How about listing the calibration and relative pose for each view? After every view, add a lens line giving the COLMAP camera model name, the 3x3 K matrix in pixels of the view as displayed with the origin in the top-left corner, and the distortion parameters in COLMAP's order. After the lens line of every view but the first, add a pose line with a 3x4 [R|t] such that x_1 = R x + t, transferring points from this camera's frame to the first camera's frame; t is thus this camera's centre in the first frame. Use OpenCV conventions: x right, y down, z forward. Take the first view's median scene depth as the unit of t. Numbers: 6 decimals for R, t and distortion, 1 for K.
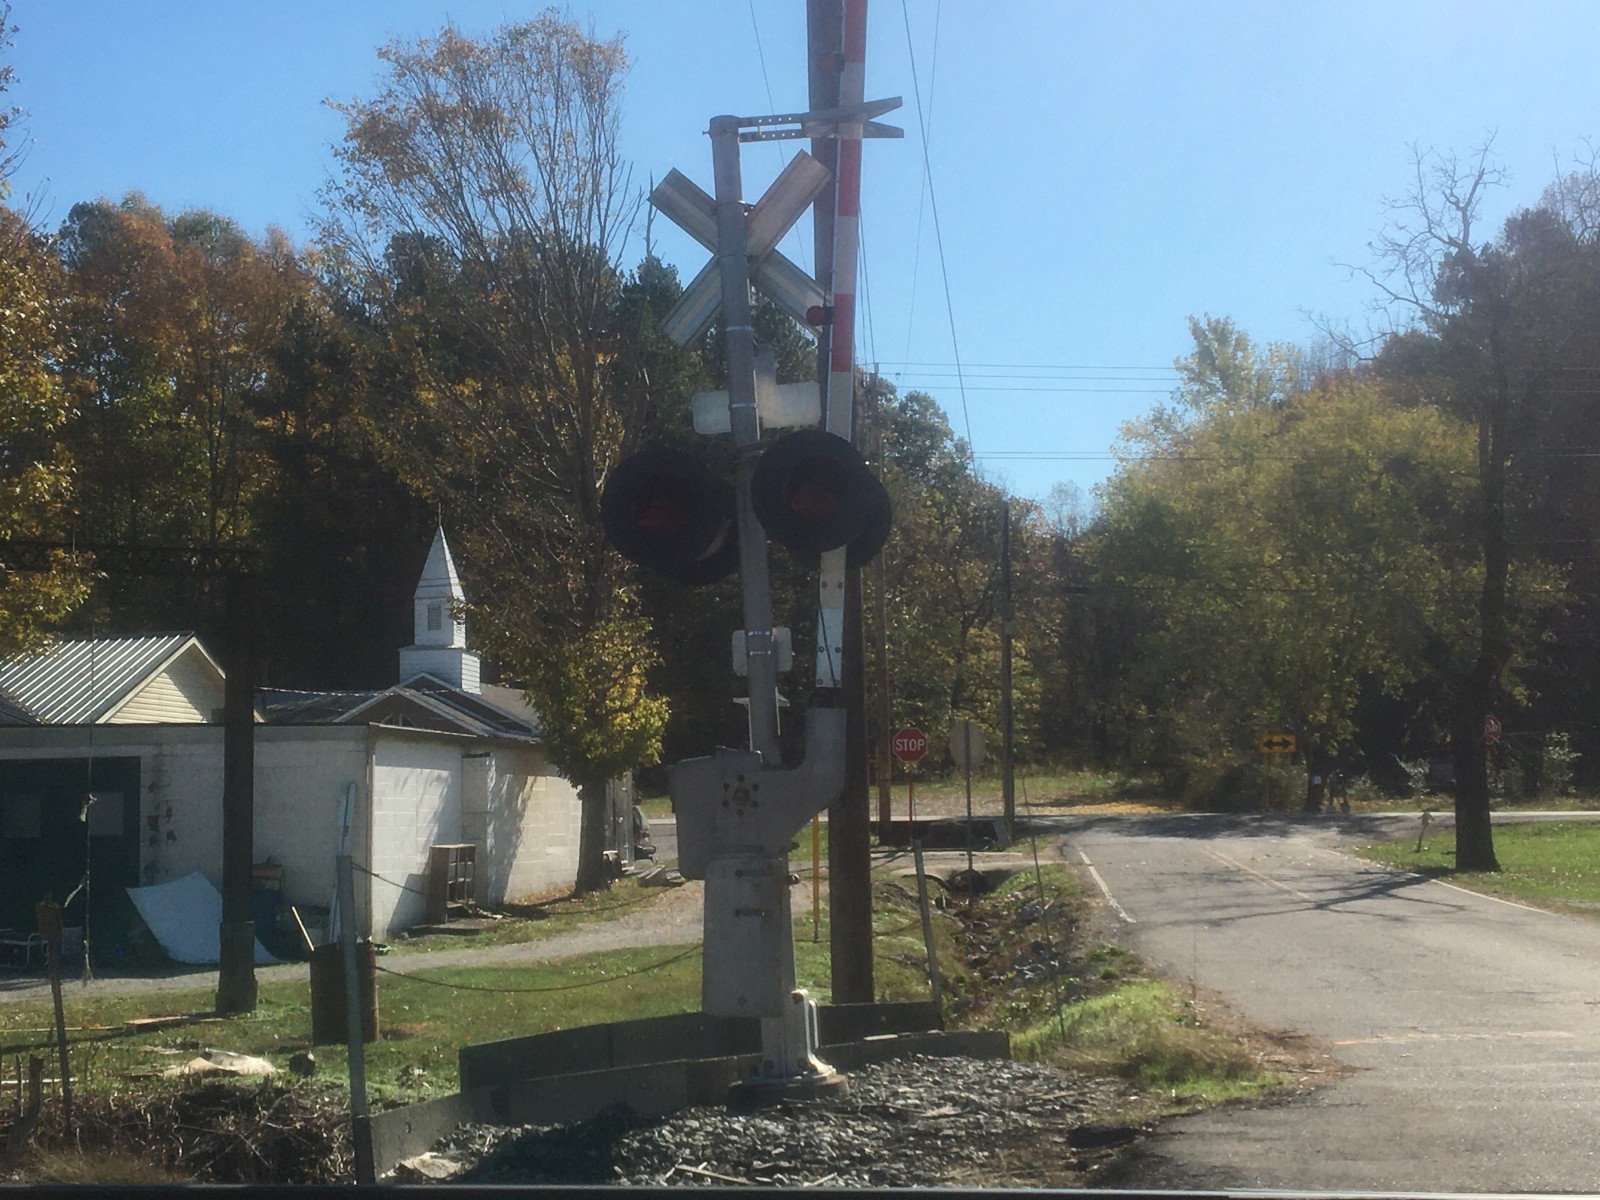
lens RADIAL K [[2474.3, 0, 800.0], [0, 2474.3, 599.6], [0, 0, 1]] dist [0.054678, 0.000000]
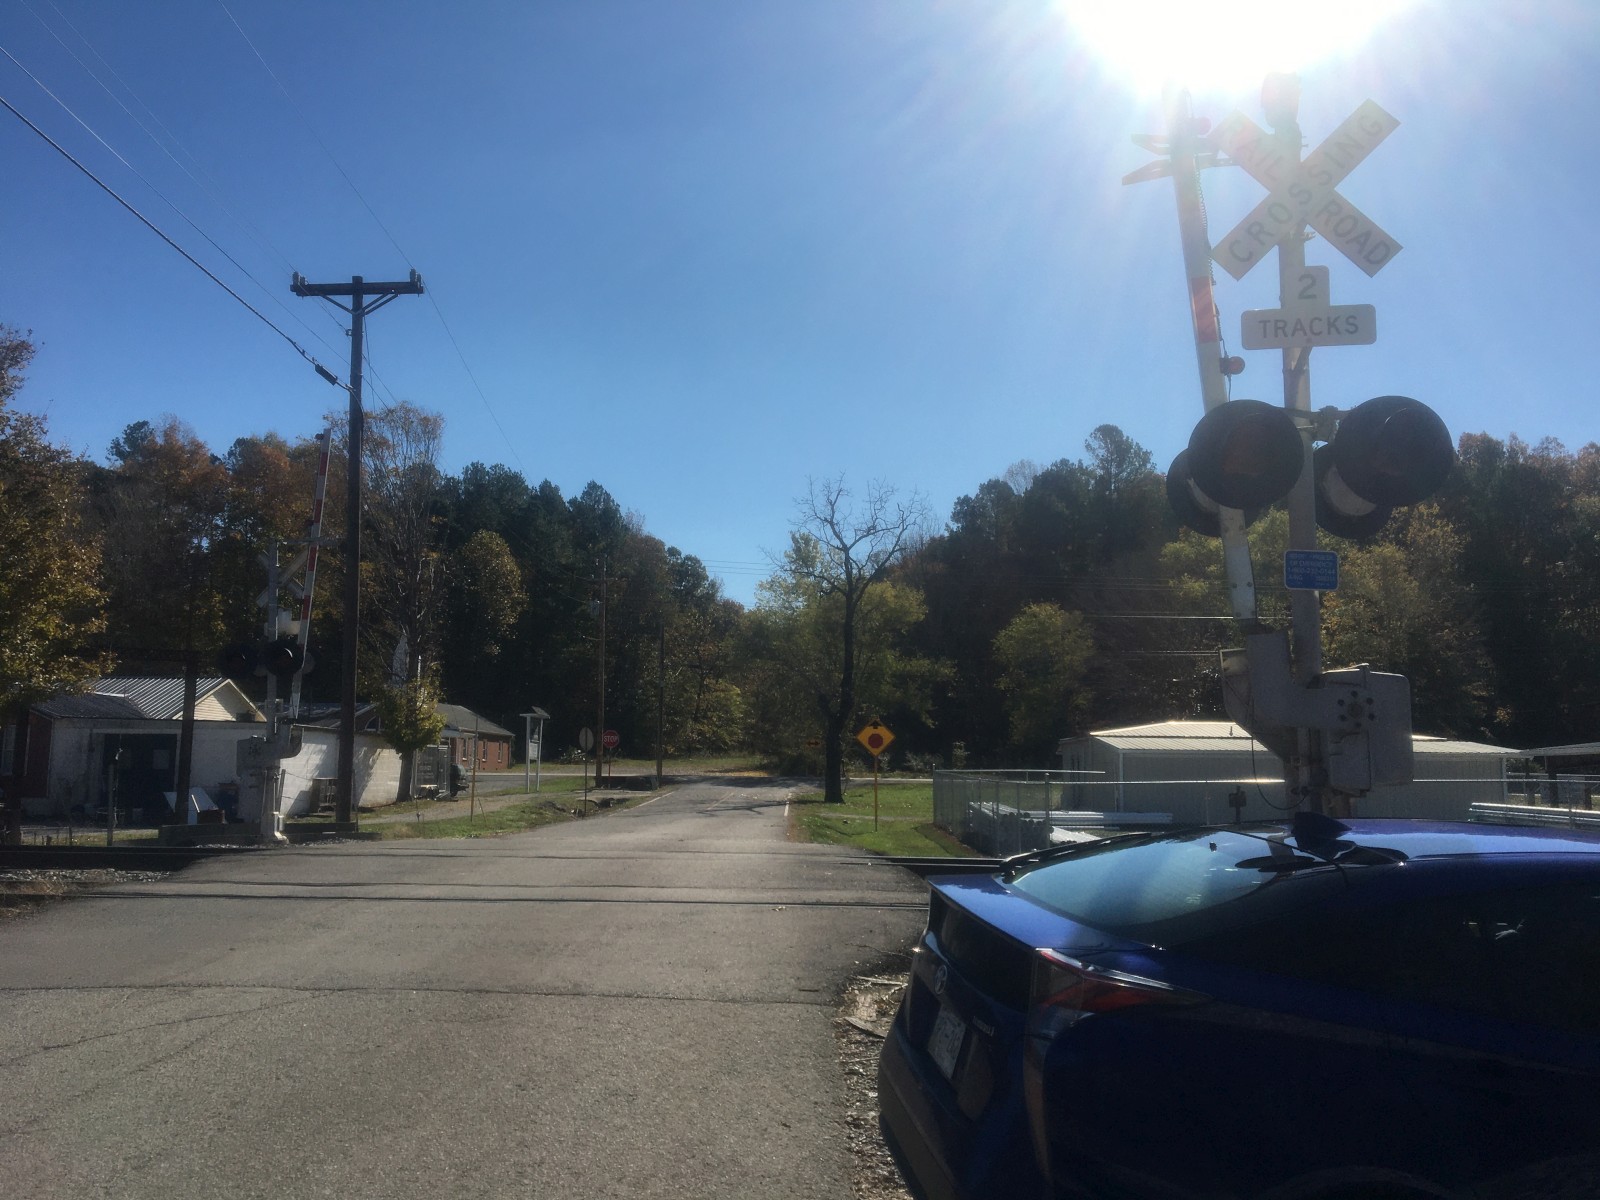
lens RADIAL K [[1339.3, 0, 799.0], [0, 1339.3, 601.5], [0, 0, 1]] dist [0.016592, 0.002394]
pose [[0.993759, 0.038753, 0.104605, 0.051636], [-0.034071, 0.998352, -0.046181, -0.006333], [-0.106222, 0.042329, 0.993441, -0.086825]]
